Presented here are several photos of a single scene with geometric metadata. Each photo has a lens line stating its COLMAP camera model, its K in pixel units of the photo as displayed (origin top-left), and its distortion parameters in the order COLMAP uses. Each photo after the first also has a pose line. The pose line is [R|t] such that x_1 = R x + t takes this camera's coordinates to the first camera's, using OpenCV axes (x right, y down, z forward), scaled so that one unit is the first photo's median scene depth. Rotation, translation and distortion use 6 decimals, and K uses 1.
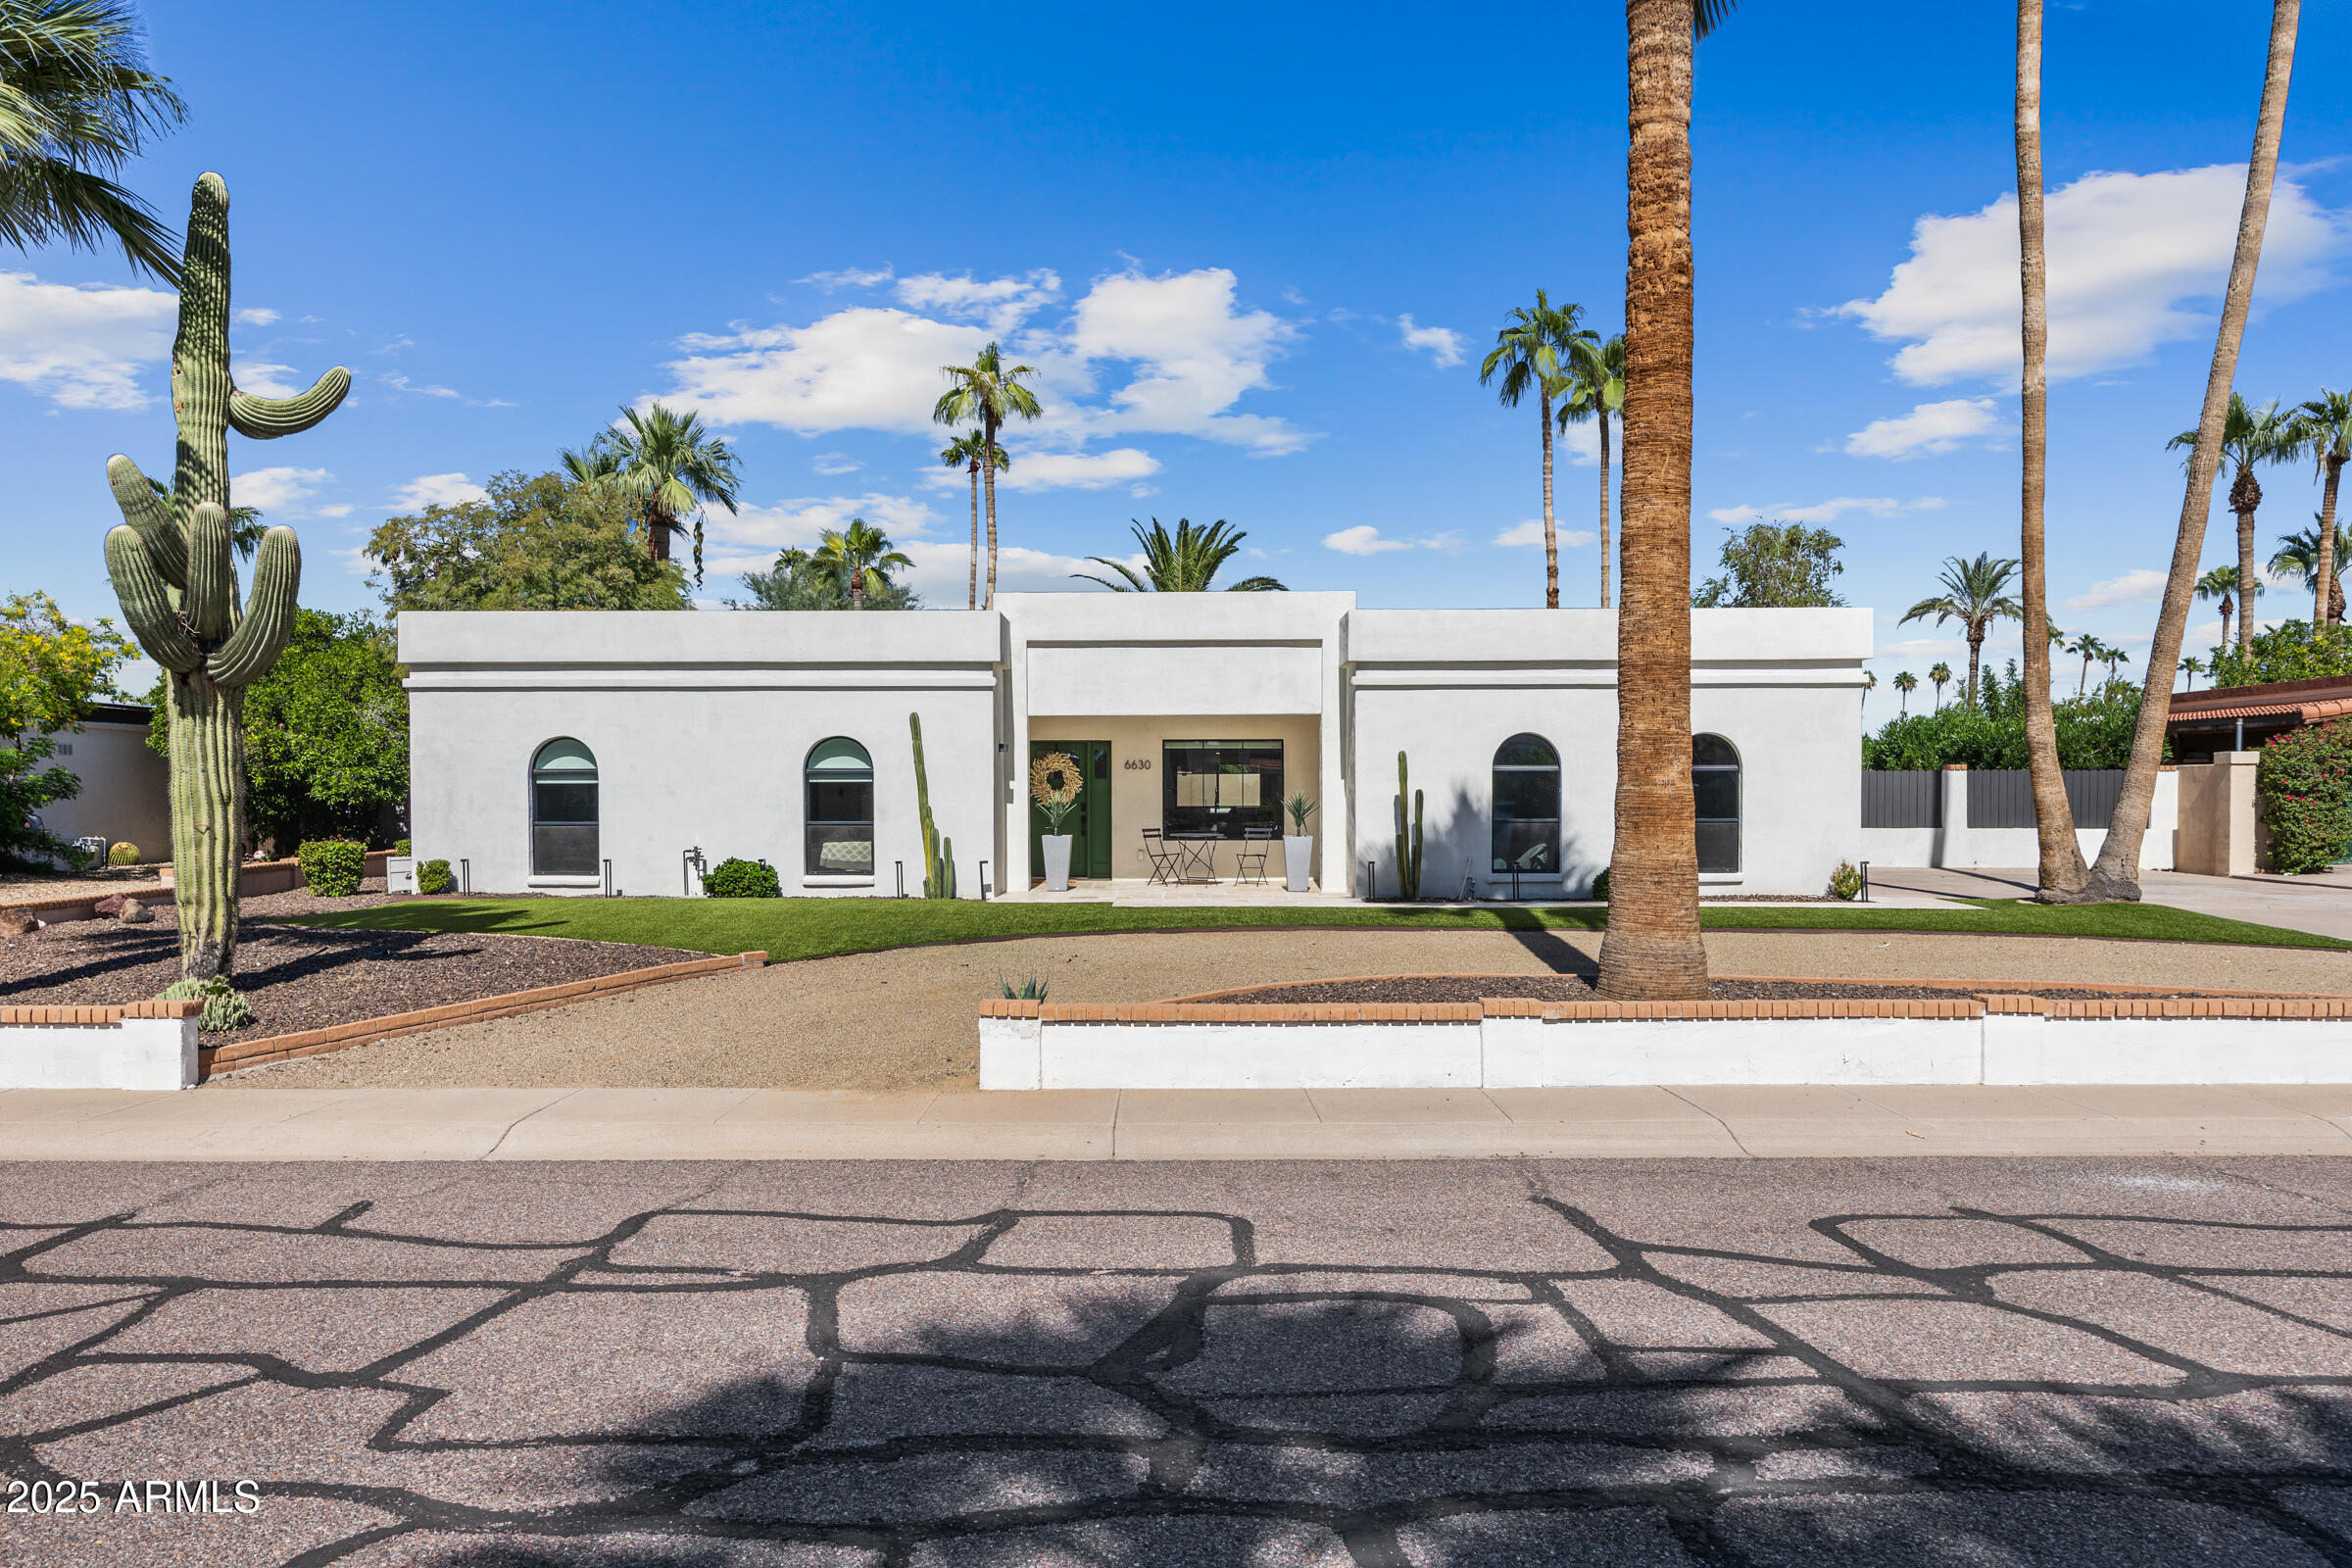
lens RADIAL K [[1729.3, 0, 1176.8], [0, 1729.3, 856.1], [0, 0, 1]] dist [-0.001692, 0.002735]
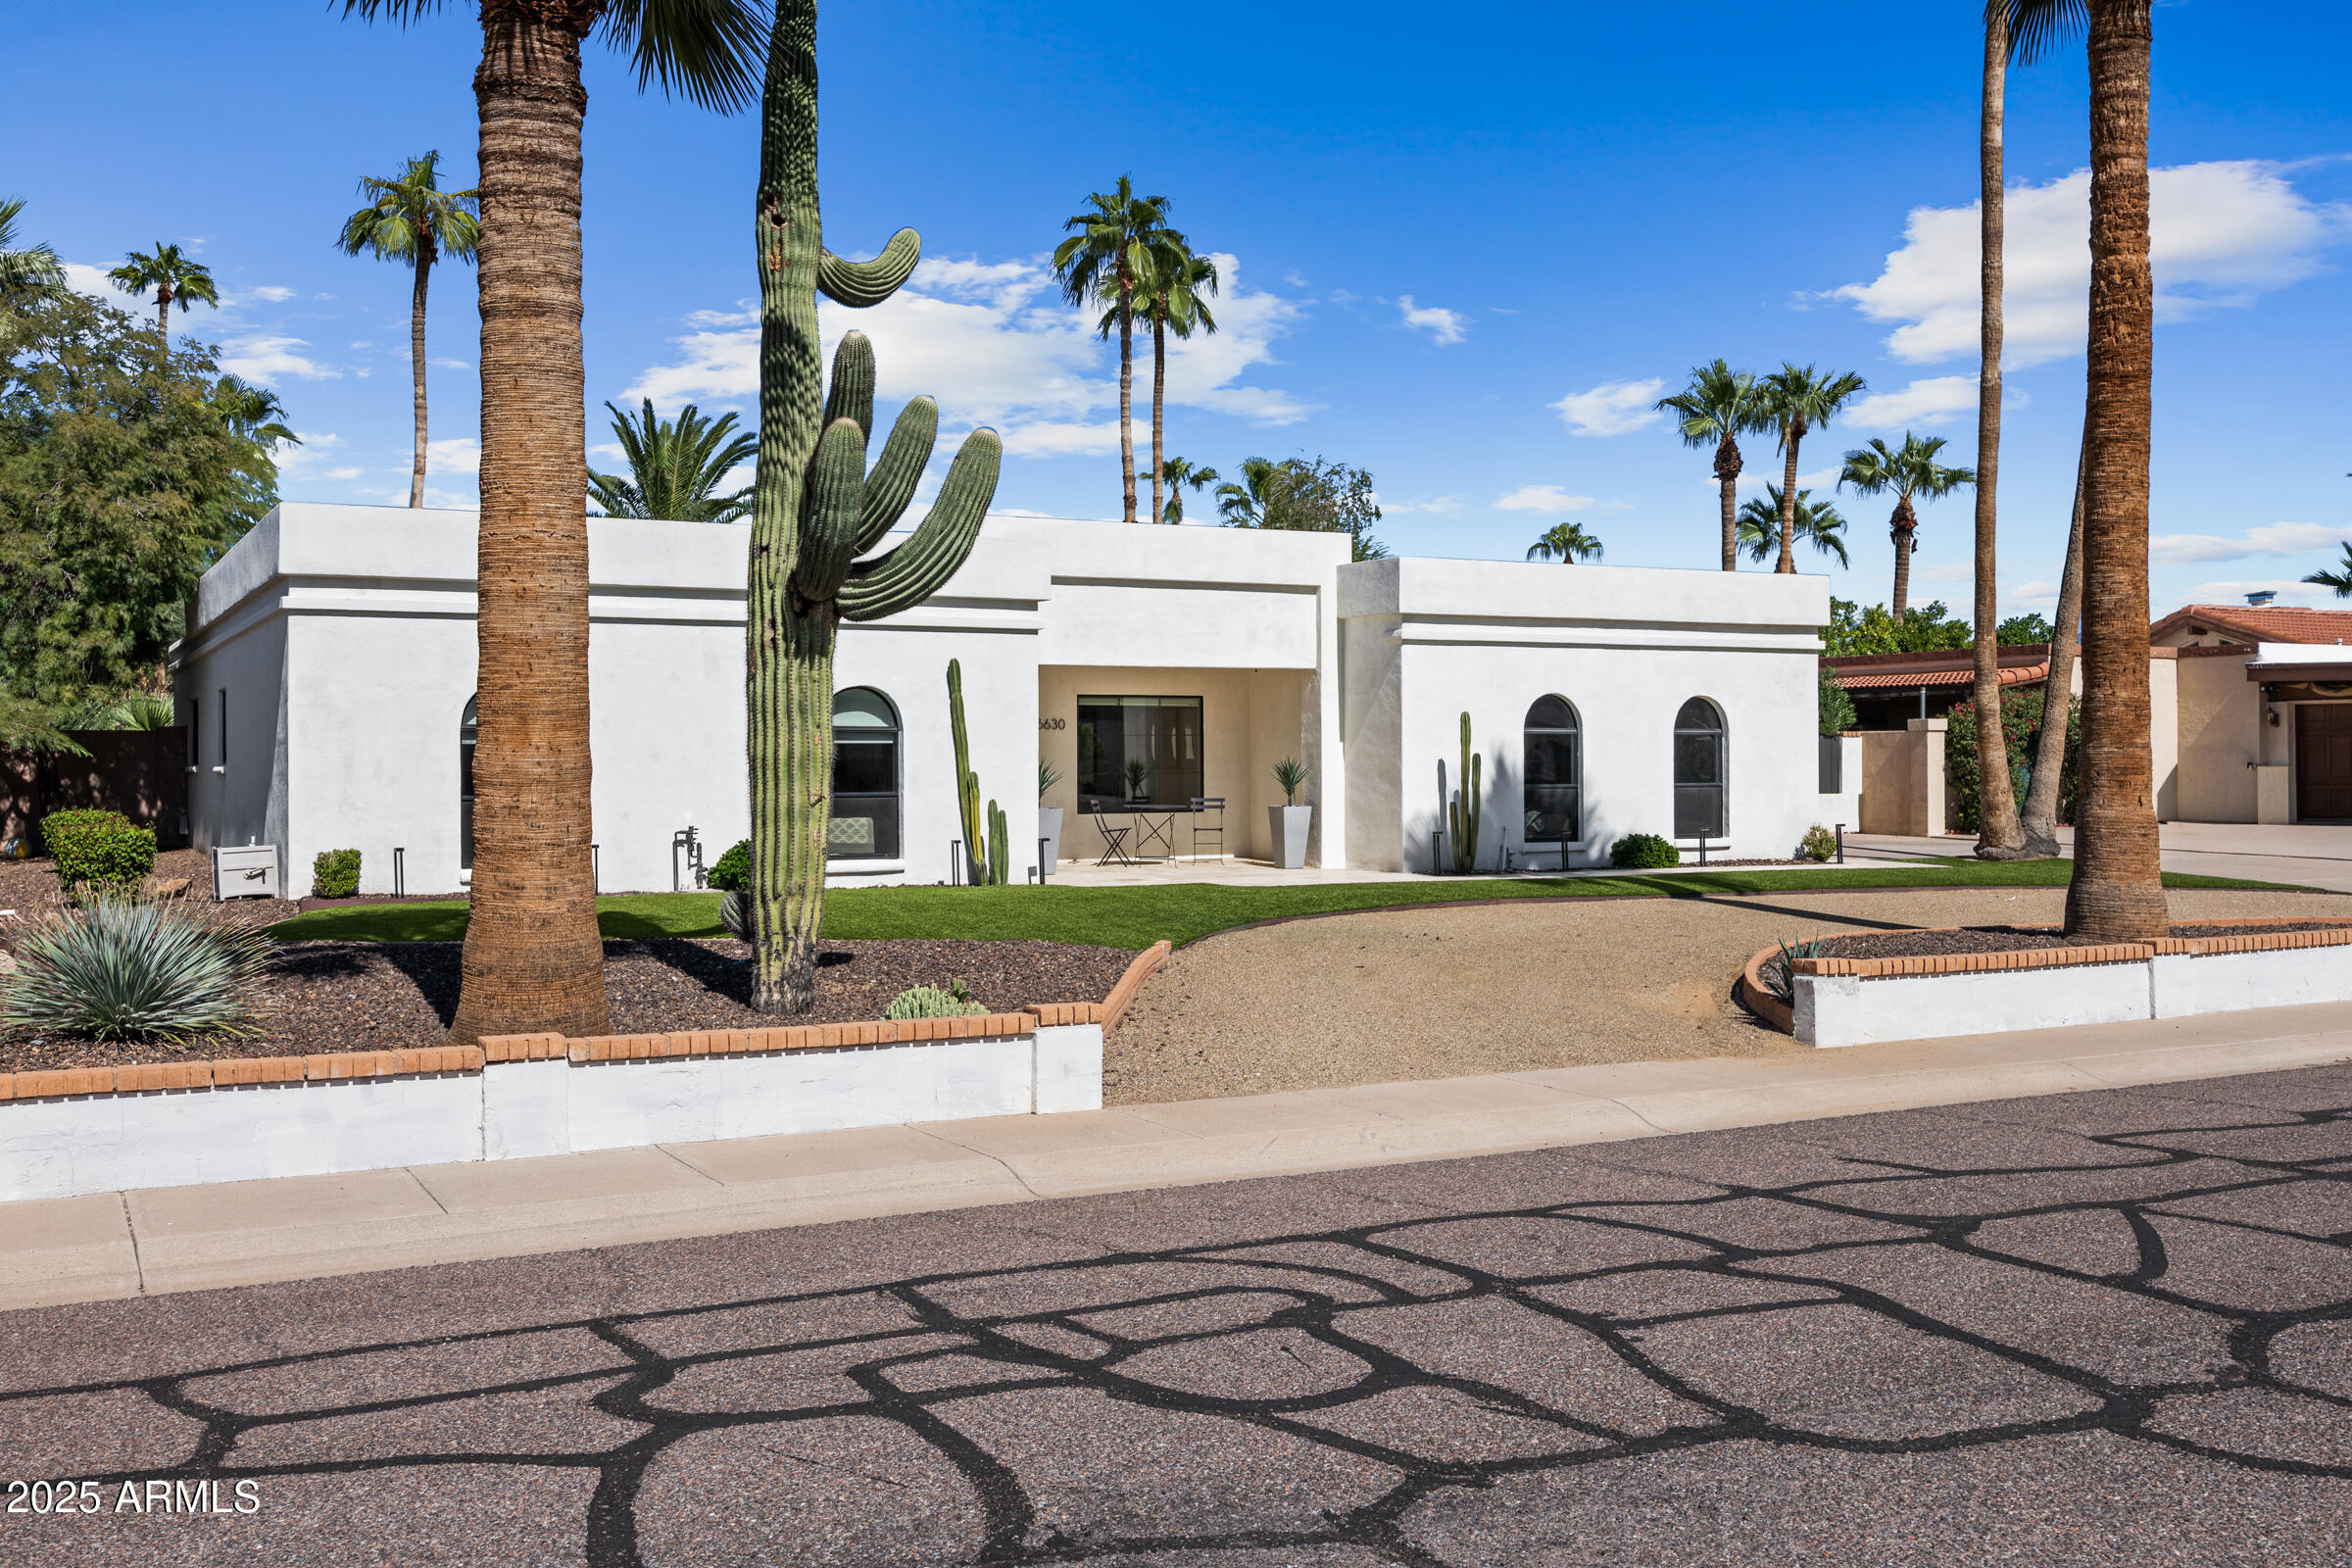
lens RADIAL K [[2266.8, 0, 1176.0], [0, 2266.8, 784.0], [0, 0, 1]] dist [0.000647, -0.009700]
pose [[0.879495, -0.005502, 0.475877, -0.565632], [0.018285, 0.999585, -0.022237, 0.002002], [-0.475557, 0.028259, 0.879231, 0.007484]]
